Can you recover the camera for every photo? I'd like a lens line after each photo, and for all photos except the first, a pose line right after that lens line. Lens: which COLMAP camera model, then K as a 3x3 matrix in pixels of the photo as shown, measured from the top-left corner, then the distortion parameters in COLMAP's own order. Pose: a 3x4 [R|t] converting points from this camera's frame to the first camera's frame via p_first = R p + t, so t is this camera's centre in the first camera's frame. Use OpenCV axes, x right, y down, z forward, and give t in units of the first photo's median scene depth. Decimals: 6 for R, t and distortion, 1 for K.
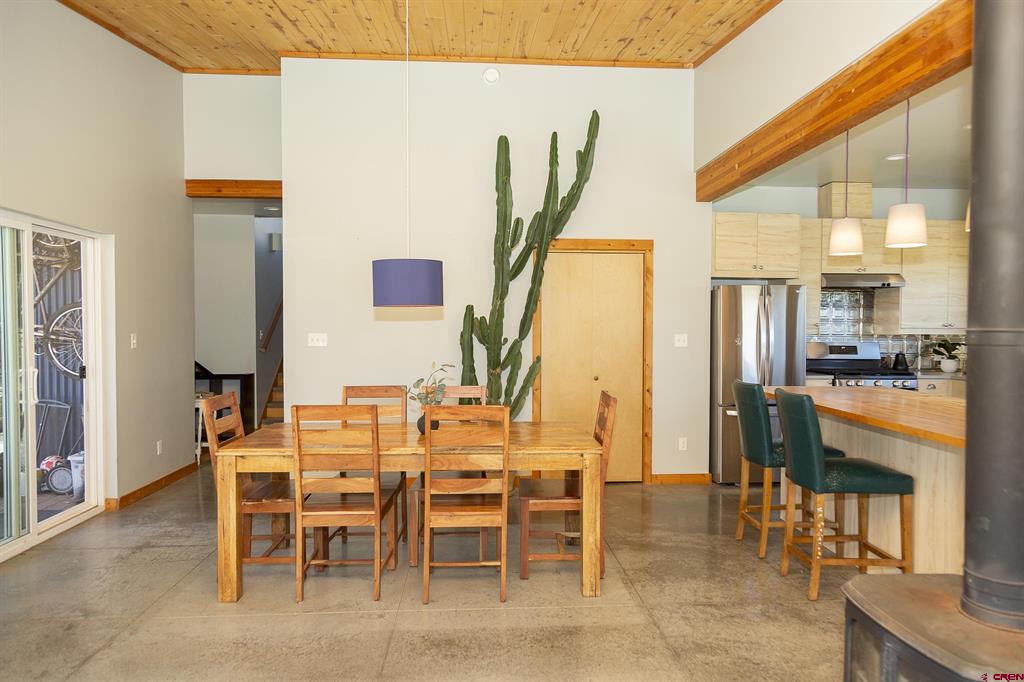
lens RADIAL K [[668.6, 0, 522.1], [0, 668.6, 340.9], [0, 0, 1]] dist [-0.001069, 0.002476]
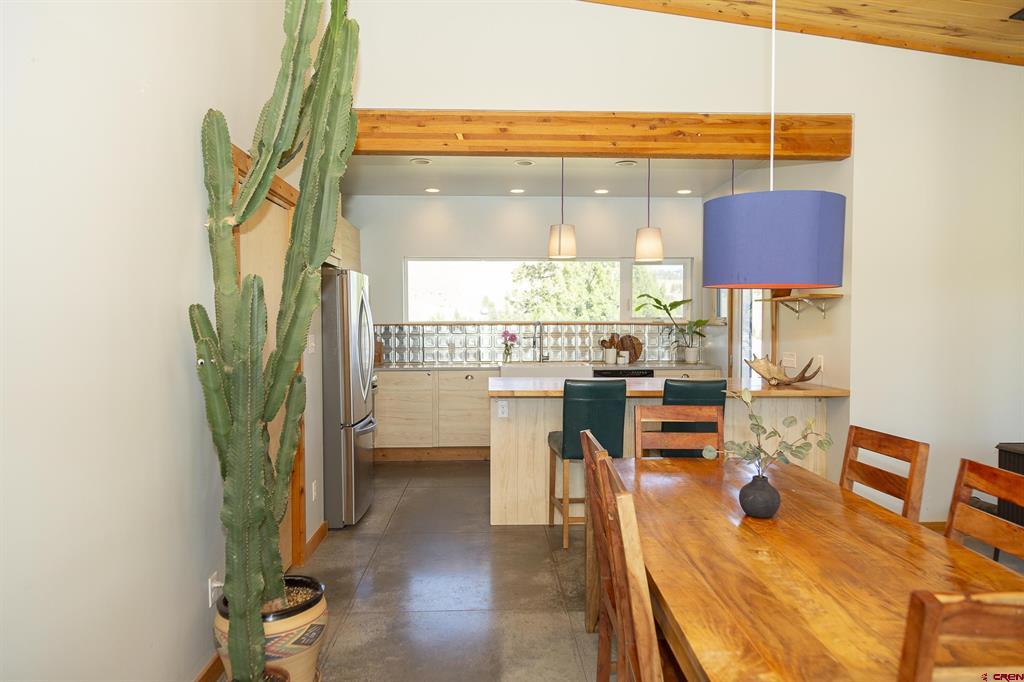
lens RADIAL K [[665.8, 0, 510.4], [0, 665.8, 345.7], [0, 0, 1]] dist [-0.007017, 0.001355]
pose [[0.032700, -0.037008, 0.998780, -0.427979], [0.023125, 0.999075, 0.036261, -0.017655], [-0.999198, 0.021911, 0.033525, 0.726977]]
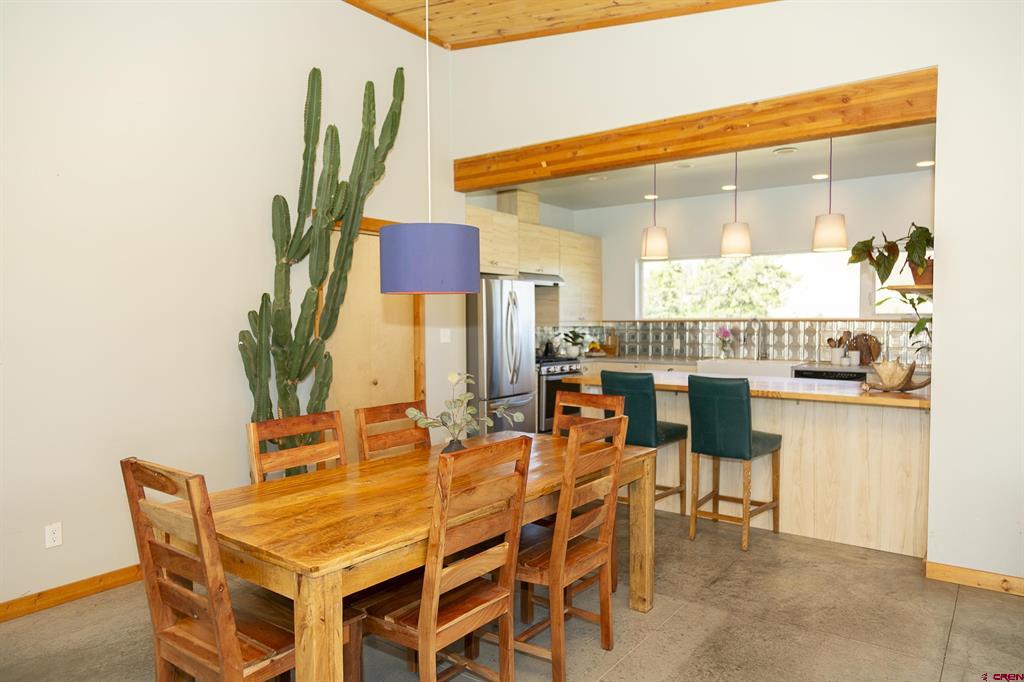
lens RADIAL K [[665.8, 0, 510.4], [0, 665.8, 345.7], [0, 0, 1]] dist [-0.007017, 0.001355]
pose [[0.654149, -0.034253, 0.755590, -0.391397], [0.021605, 0.999413, 0.026602, -0.008986], [-0.756057, -0.001077, 0.654505, 0.294862]]
